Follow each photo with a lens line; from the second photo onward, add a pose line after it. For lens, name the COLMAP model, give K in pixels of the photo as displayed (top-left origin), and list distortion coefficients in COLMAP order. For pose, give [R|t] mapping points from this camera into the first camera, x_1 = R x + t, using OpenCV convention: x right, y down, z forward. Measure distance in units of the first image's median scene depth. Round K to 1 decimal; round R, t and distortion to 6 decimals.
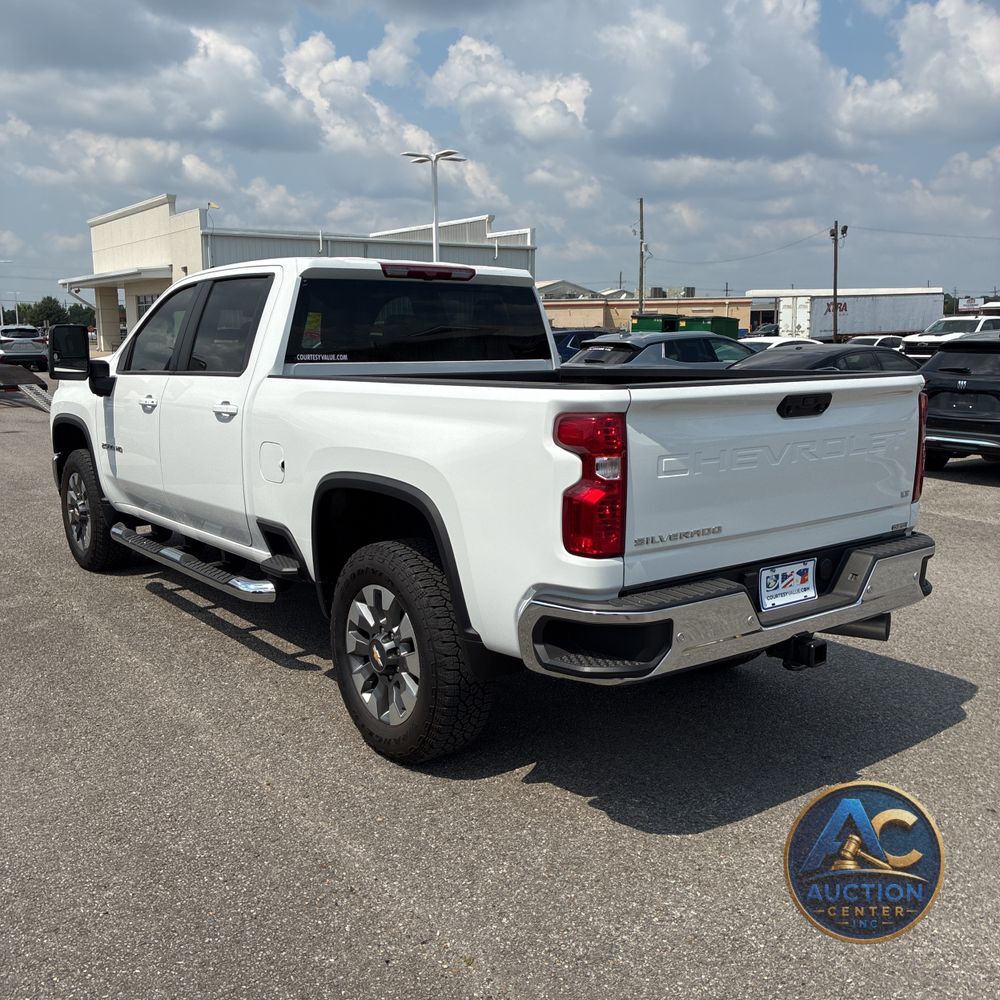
lens RADIAL K [[1010.0, 0, 500.0], [0, 1010.0, 500.0], [0, 0, 1]] dist [0.016500, -0.003283]
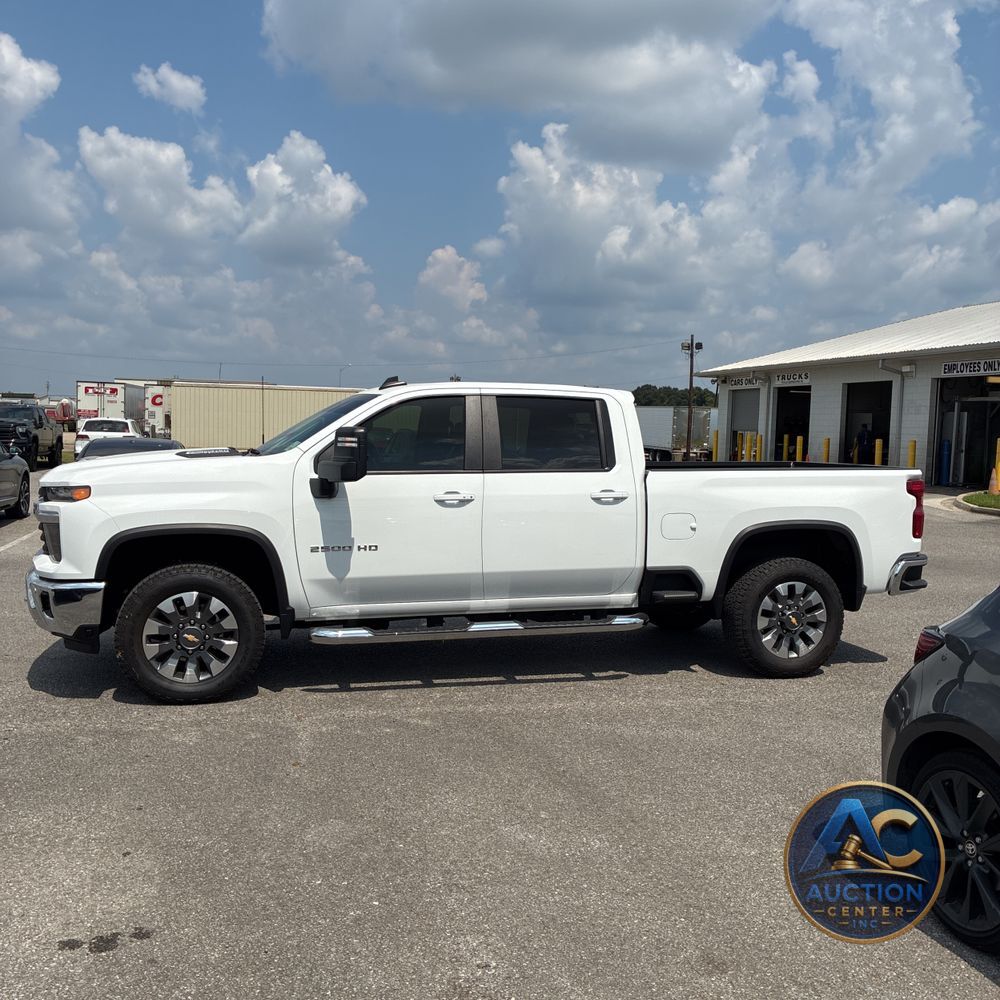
lens RADIAL K [[995.9, 0, 494.0], [0, 995.9, 495.5], [0, 0, 1]] dist [0.068477, -0.134024]
pose [[0.387943, -0.045741, 0.920548, -1.589395], [0.126578, 0.991948, -0.004054, -0.104229], [-0.912950, 0.118094, 0.390609, 0.615340]]
